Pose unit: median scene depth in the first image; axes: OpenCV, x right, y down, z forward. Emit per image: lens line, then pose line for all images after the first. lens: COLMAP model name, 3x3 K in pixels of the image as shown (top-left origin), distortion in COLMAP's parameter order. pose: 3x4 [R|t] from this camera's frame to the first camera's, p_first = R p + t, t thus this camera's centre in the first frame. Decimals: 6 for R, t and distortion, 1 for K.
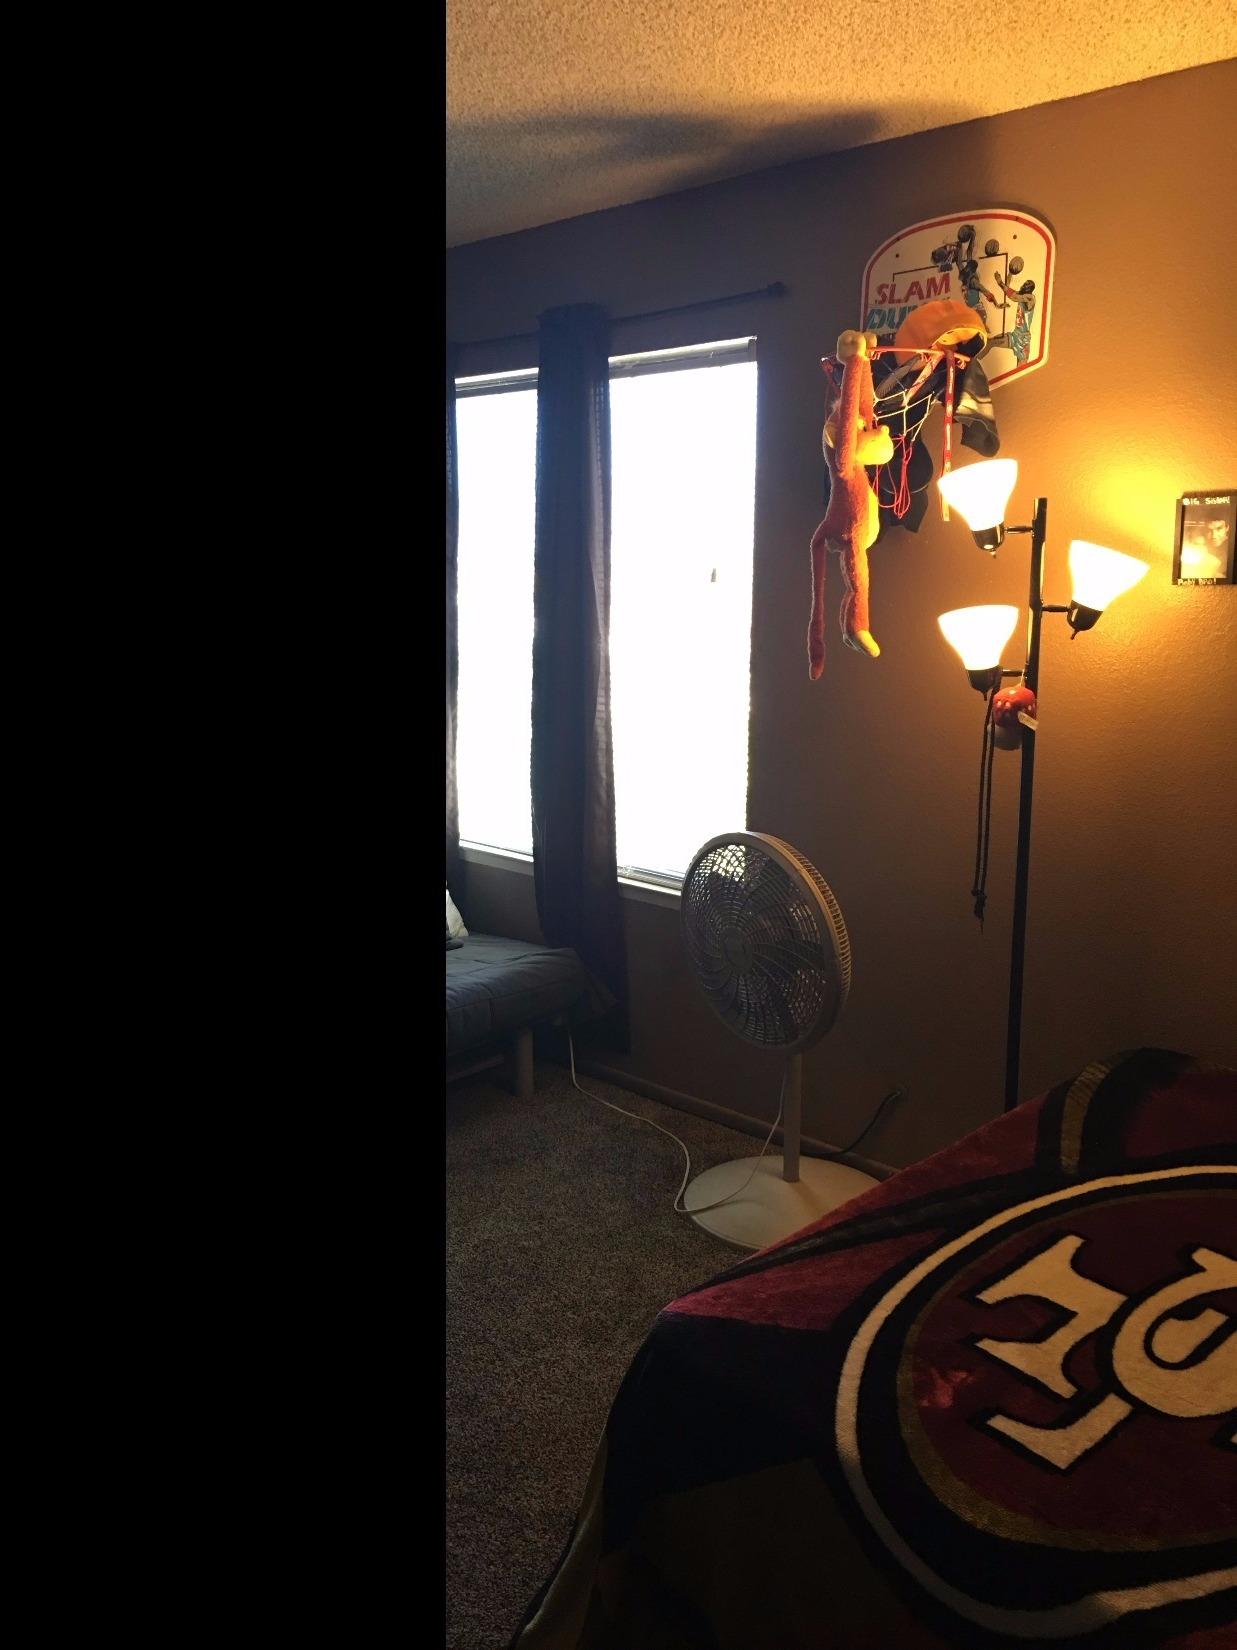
lens RADIAL K [[1386.2, 0, 625.6], [0, 1386.2, 814.1], [0, 0, 1]] dist [0.077182, -0.099243]
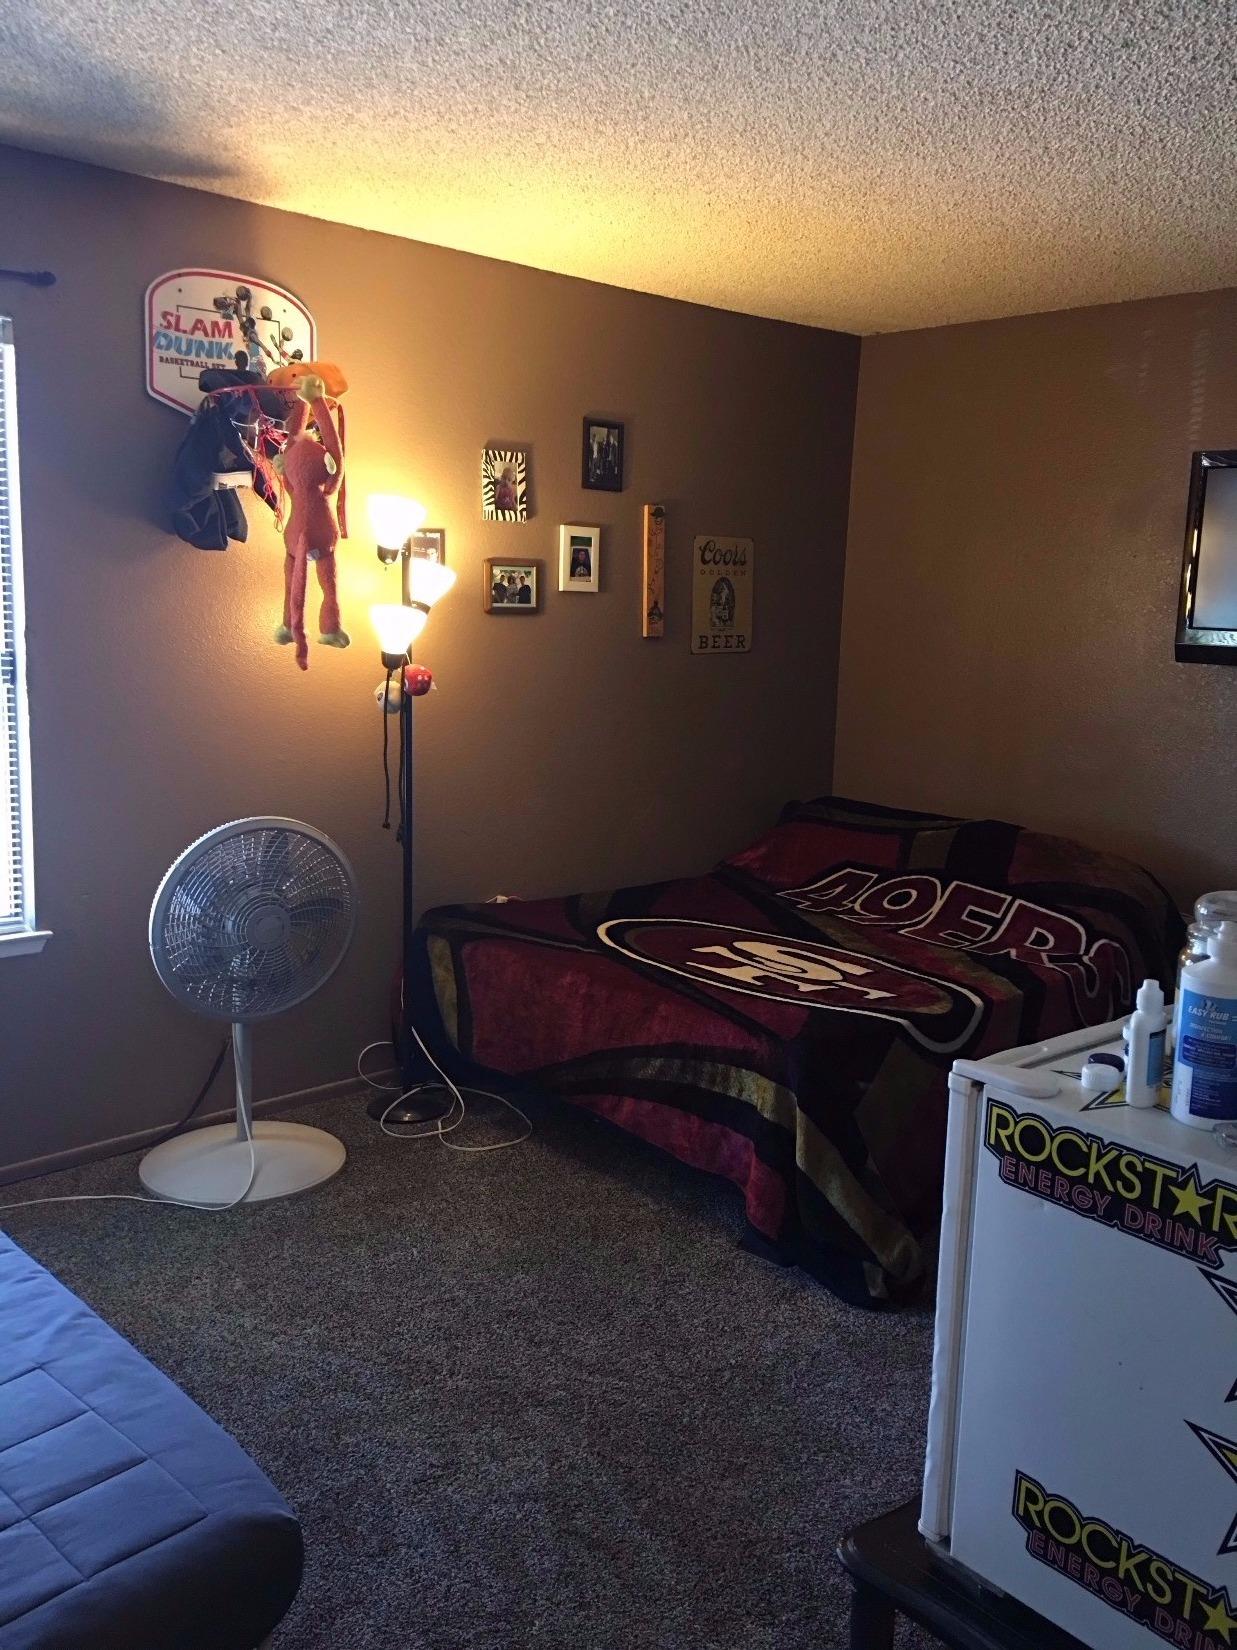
lens RADIAL K [[1386.2, 0, 625.6], [0, 1386.2, 814.1], [0, 0, 1]] dist [0.077182, -0.099243]
pose [[0.060420, -0.156499, 0.985828, -0.976843], [0.153619, 0.977324, 0.145734, -0.104699], [-0.986281, 0.142637, 0.083091, 0.640864]]
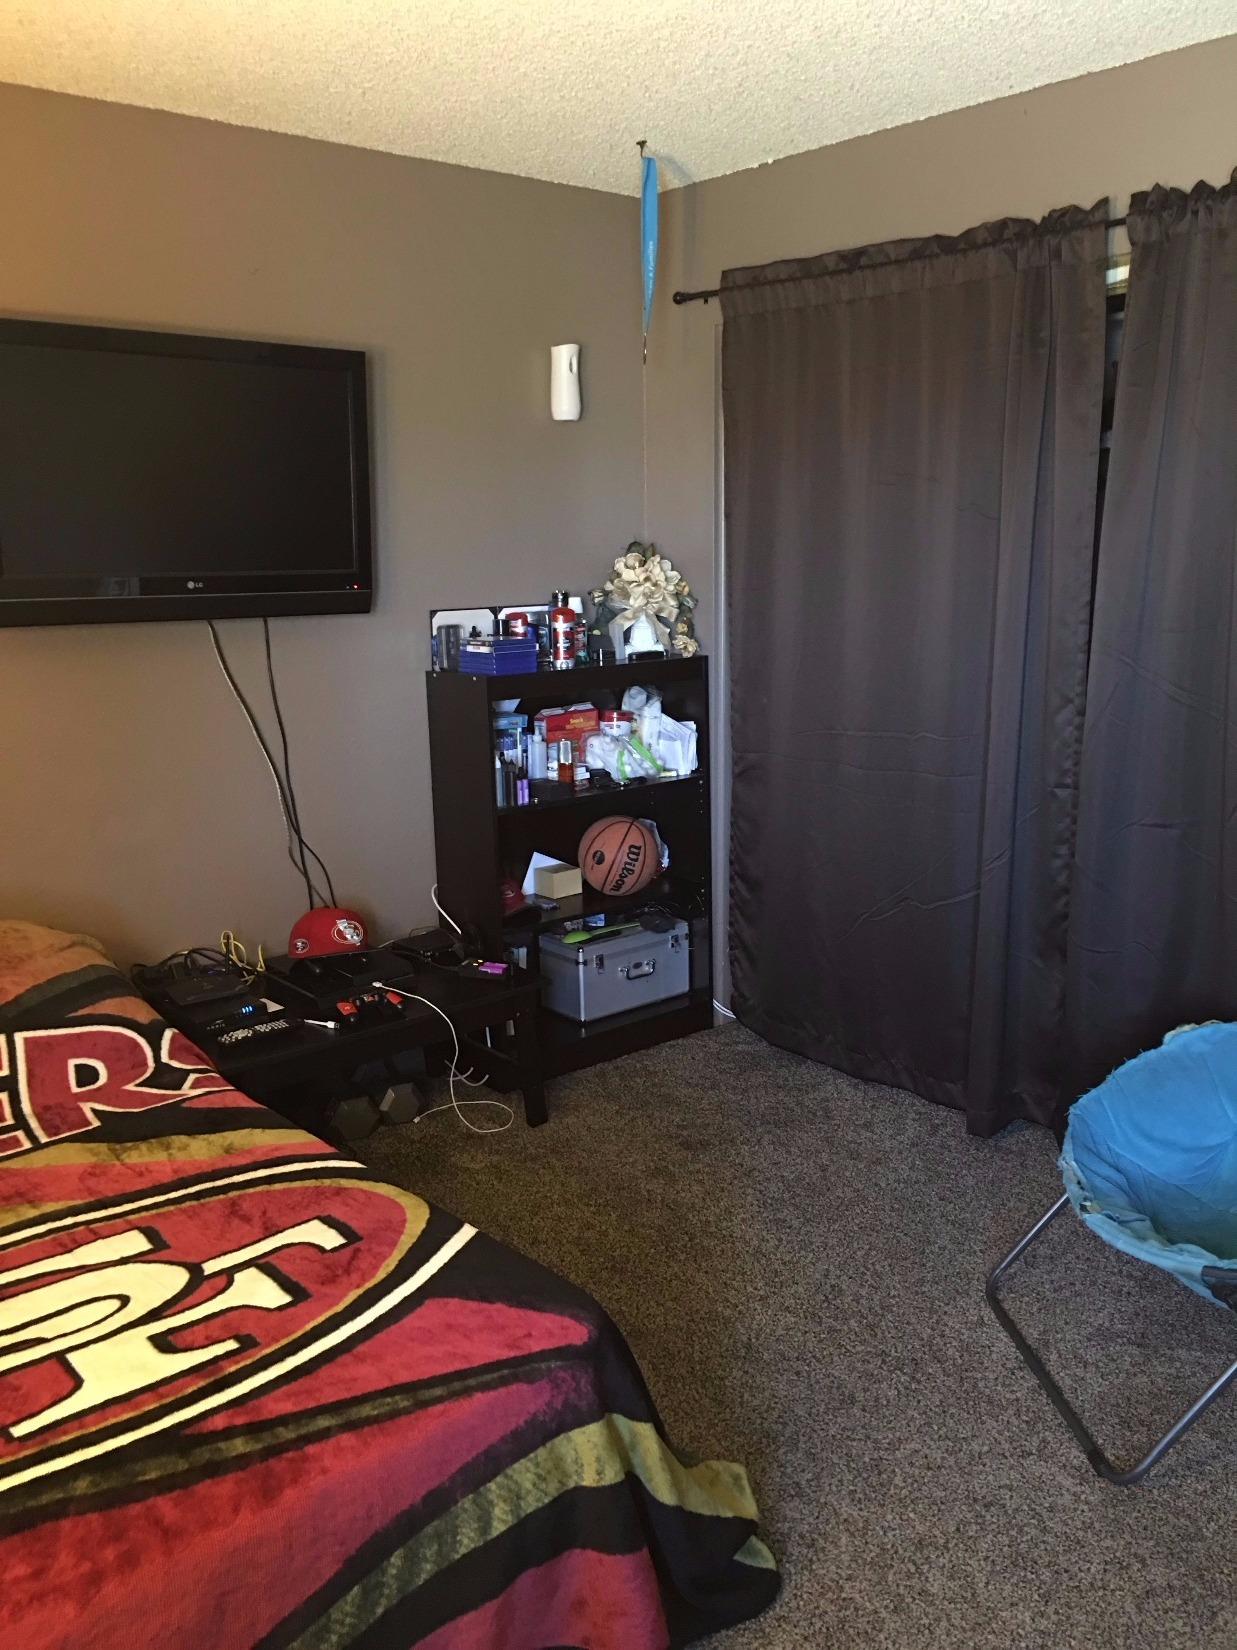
lens RADIAL K [[1386.2, 0, 625.6], [0, 1386.2, 814.1], [0, 0, 1]] dist [0.077182, -0.099243]
pose [[-0.996283, -0.012187, 0.085271, -0.039478], [0.020494, 0.927976, 0.372075, -0.194600], [-0.083663, 0.372440, -0.924278, 1.092857]]
